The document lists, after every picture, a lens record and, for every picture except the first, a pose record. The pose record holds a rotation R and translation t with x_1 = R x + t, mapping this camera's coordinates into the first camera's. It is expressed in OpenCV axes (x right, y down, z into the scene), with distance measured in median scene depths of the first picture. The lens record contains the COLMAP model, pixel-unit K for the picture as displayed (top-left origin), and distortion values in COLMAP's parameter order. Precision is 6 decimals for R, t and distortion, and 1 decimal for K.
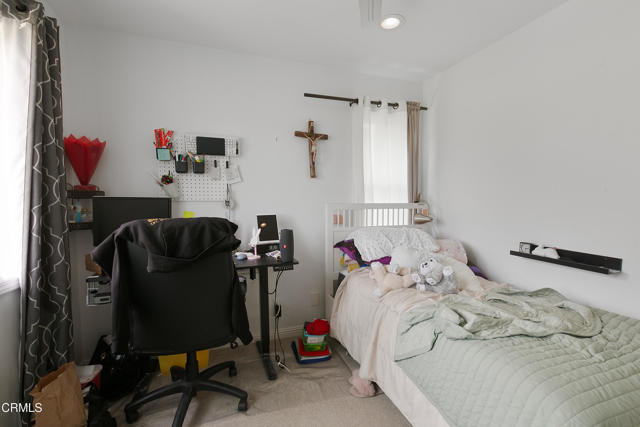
lens RADIAL K [[297.4, 0, 319.4], [0, 297.4, 227.0], [0, 0, 1]] dist [0.000924, -0.000056]
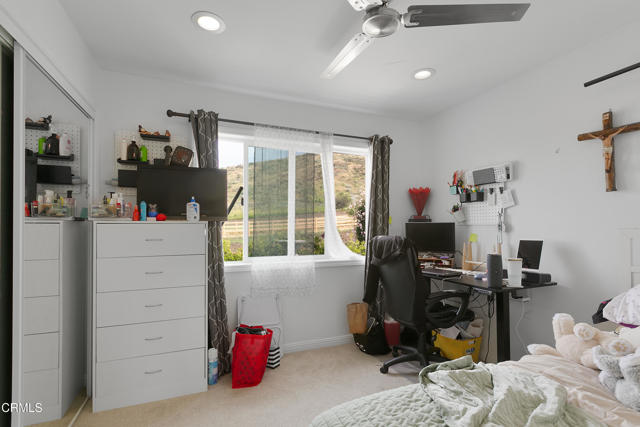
lens RADIAL K [[297.4, 0, 319.4], [0, 297.4, 227.0], [0, 0, 1]] dist [0.000924, -0.000056]
pose [[0.023274, 0.002887, -0.999725, 0.732299], [-0.082631, 0.996580, 0.000954, -0.028540], [0.996308, 0.082586, 0.023433, 0.349682]]
